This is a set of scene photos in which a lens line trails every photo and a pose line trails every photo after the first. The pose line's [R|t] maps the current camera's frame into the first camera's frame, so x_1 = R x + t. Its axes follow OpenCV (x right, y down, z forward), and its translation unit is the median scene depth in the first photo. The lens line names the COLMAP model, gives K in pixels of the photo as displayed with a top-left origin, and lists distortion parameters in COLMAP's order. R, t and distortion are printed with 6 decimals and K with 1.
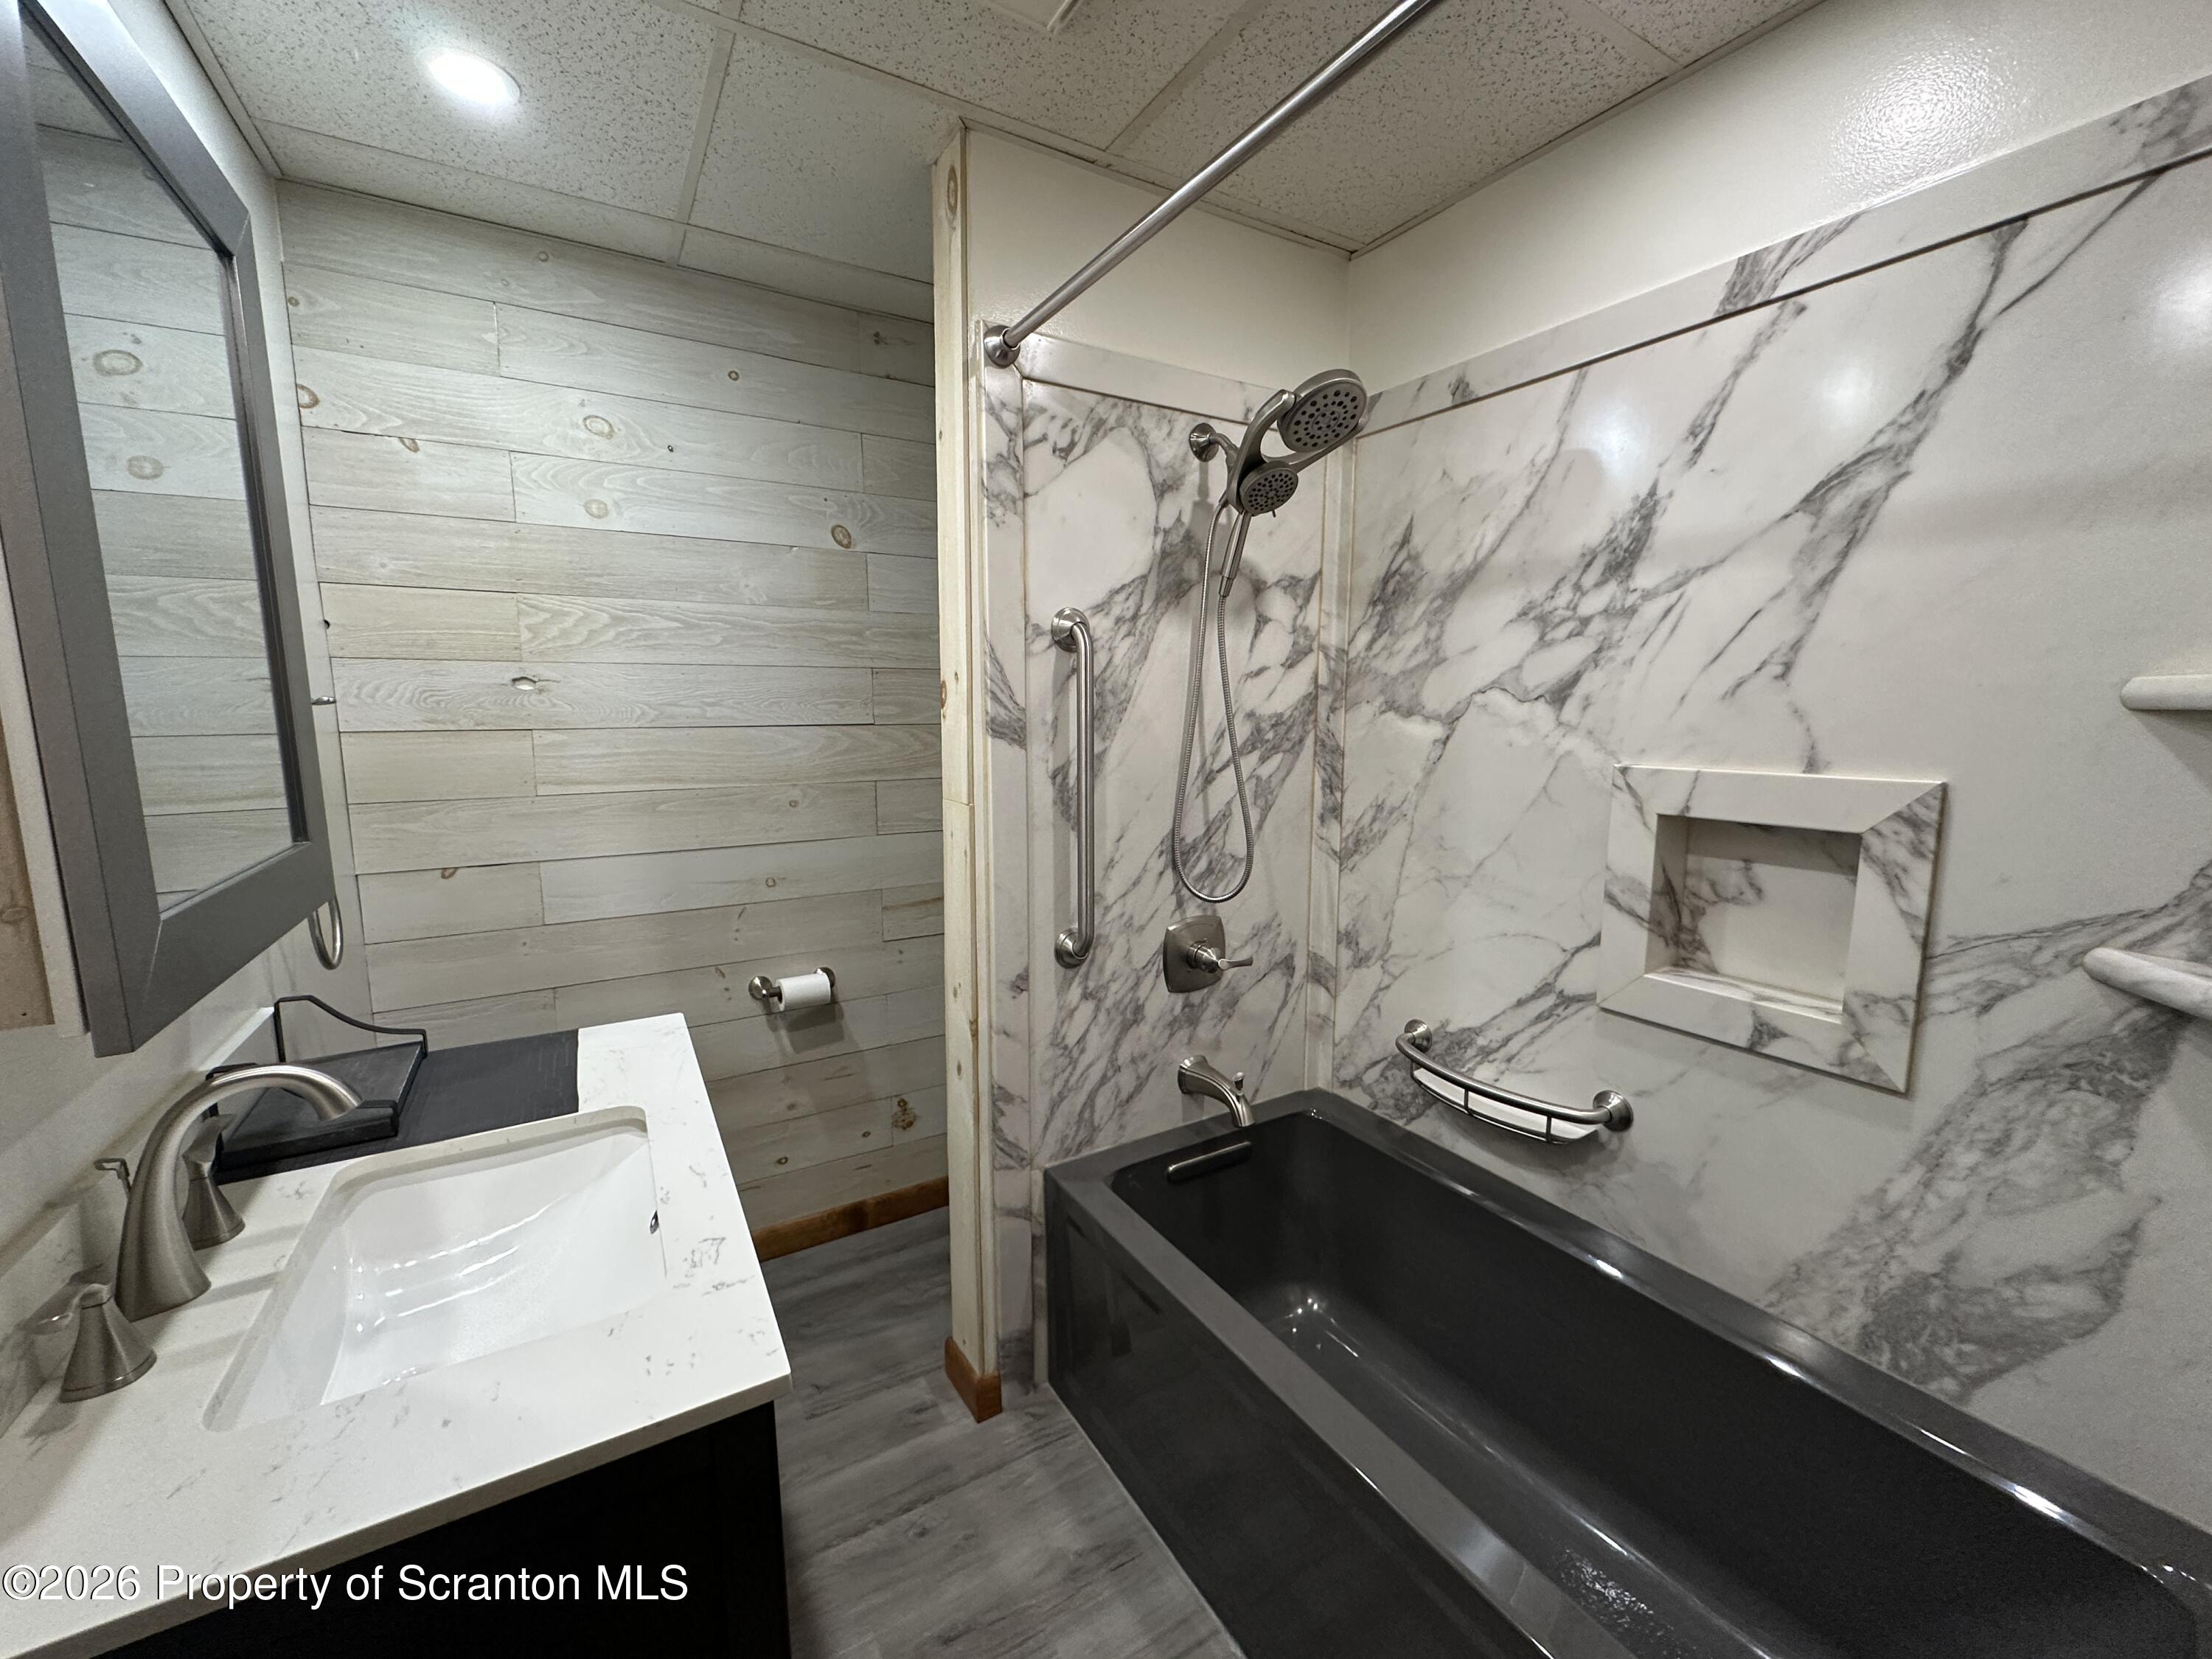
lens RADIAL K [[880.6, 0, 1107.6], [0, 880.6, 826.9], [0, 0, 1]] dist [-0.002107, 0.000153]
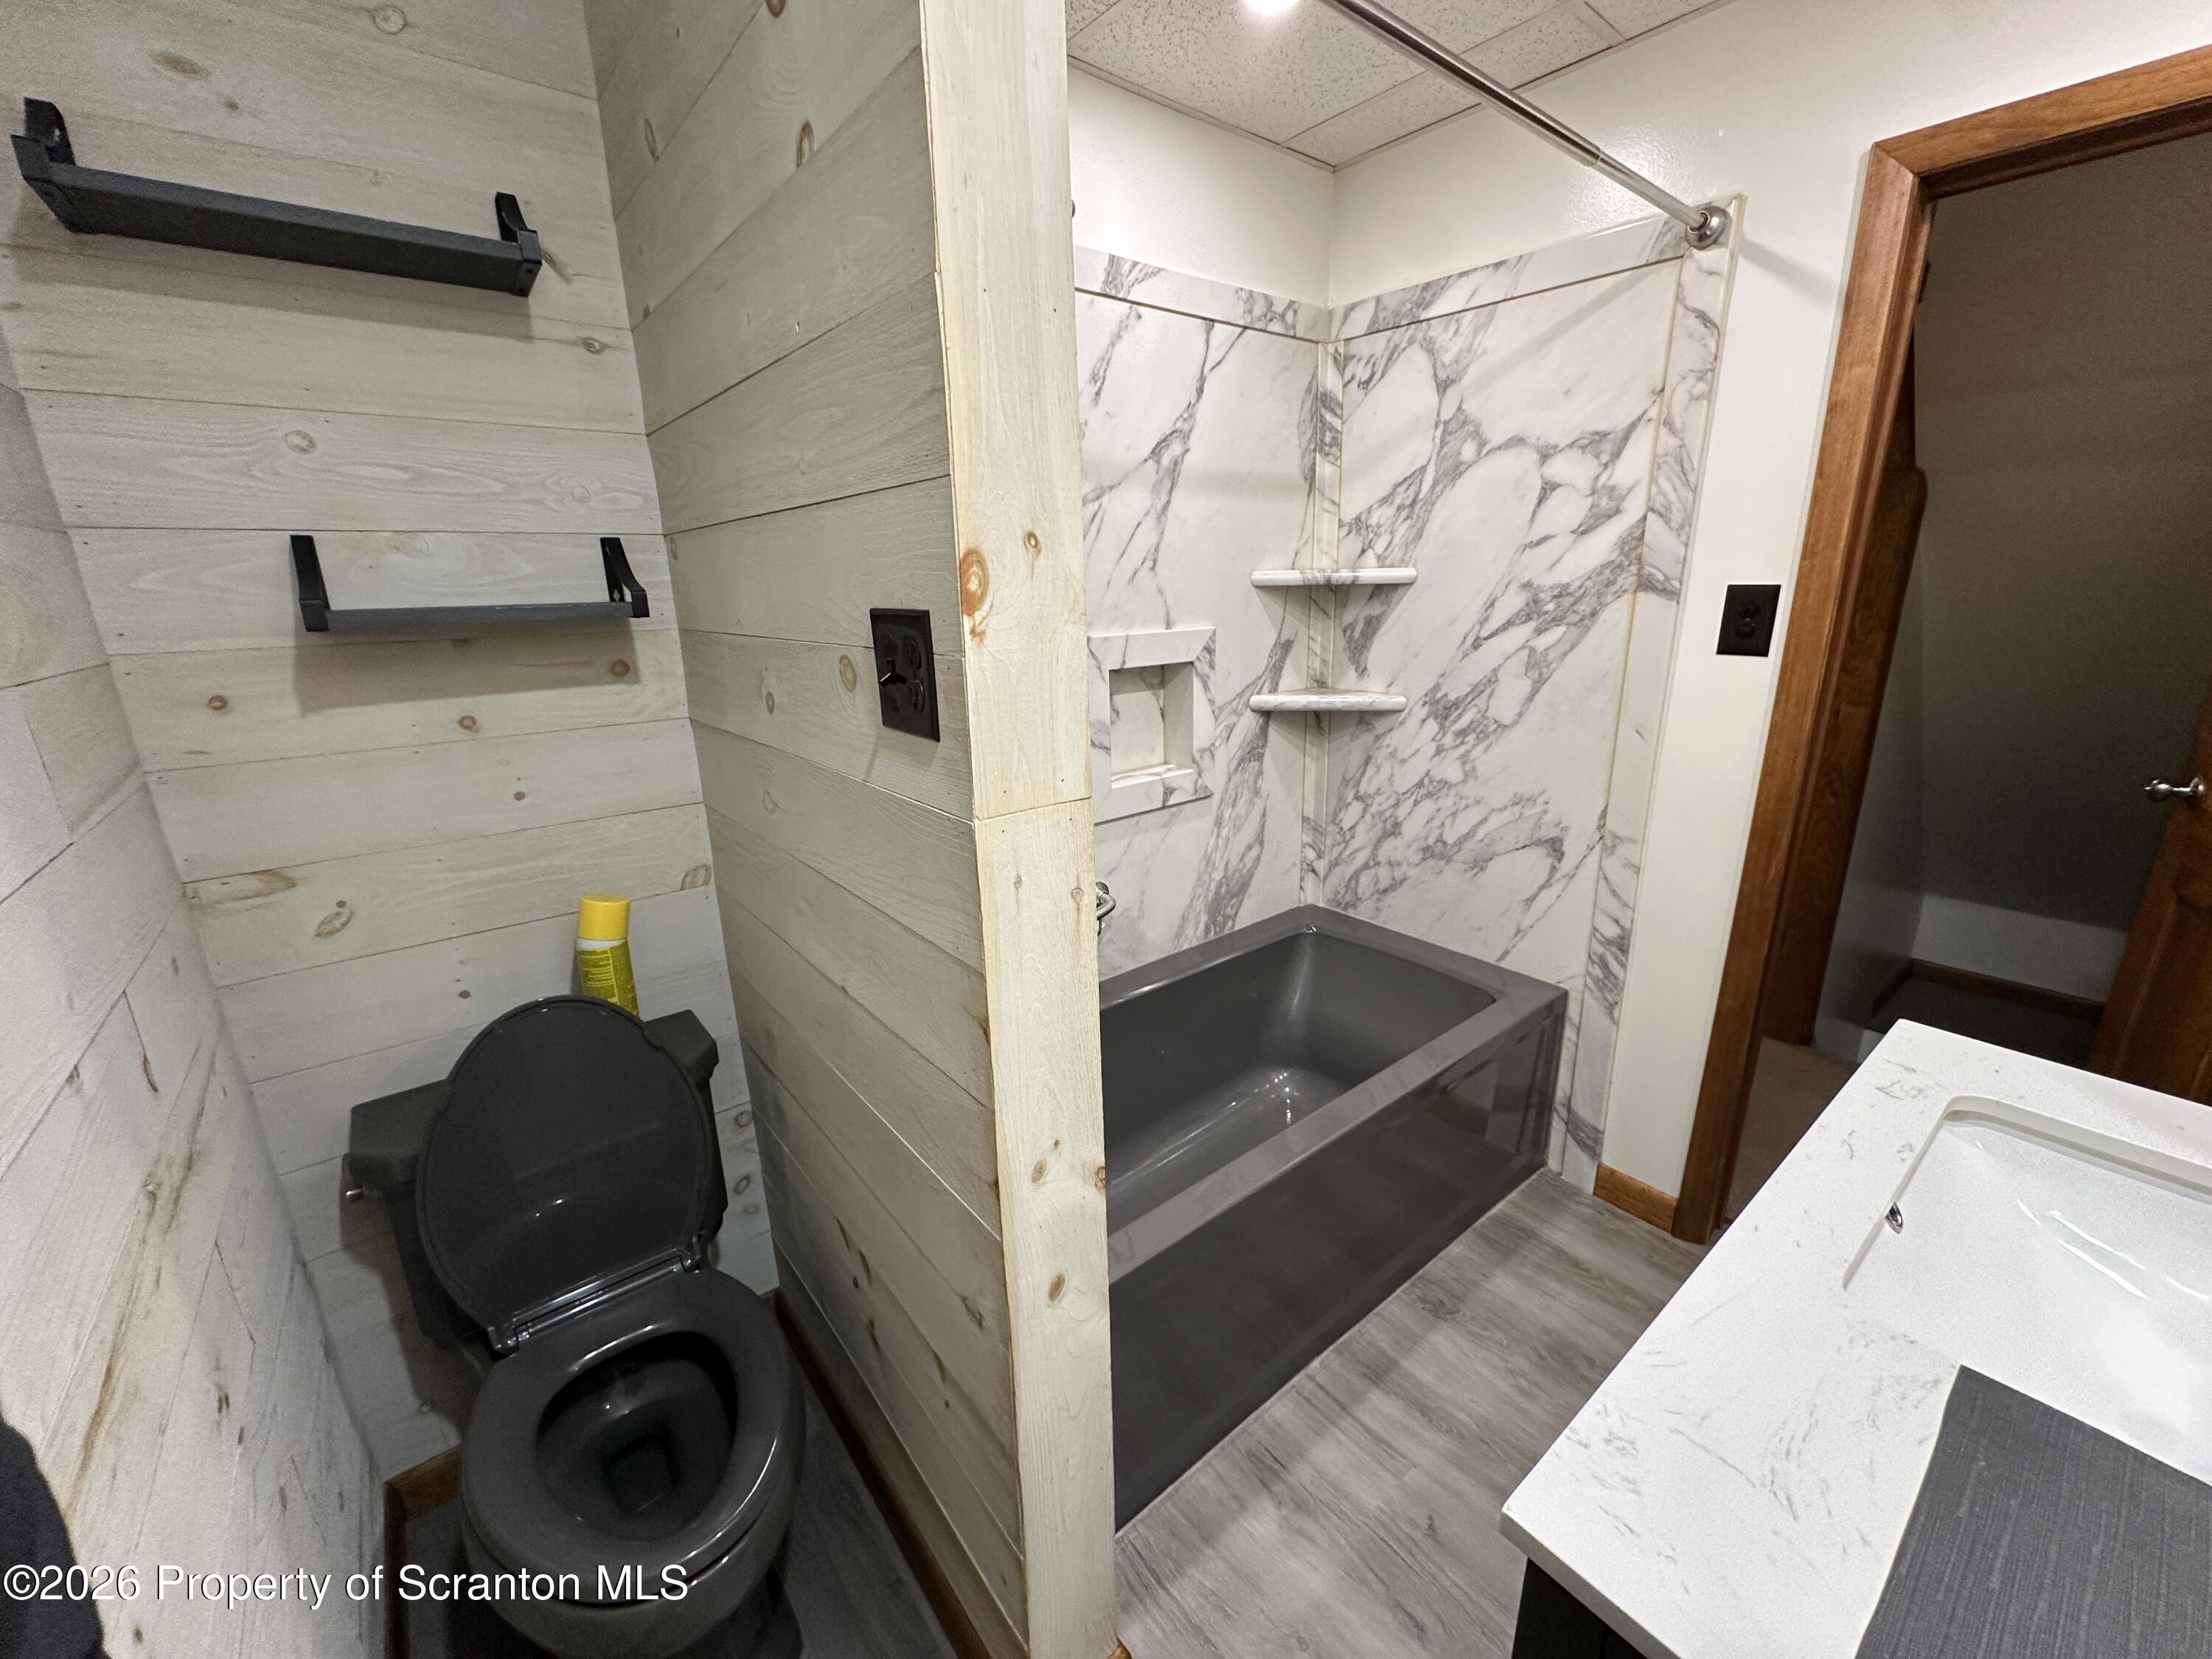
lens RADIAL K [[880.6, 0, 1108.8], [0, 880.6, 829.4], [0, 0, 1]] dist [-0.002107, 0.000153]
pose [[-0.141876, -0.265166, 0.953708, -0.868497], [0.157568, 0.945120, 0.286218, -0.199820], [-0.977263, 0.190881, -0.092308, 1.359864]]
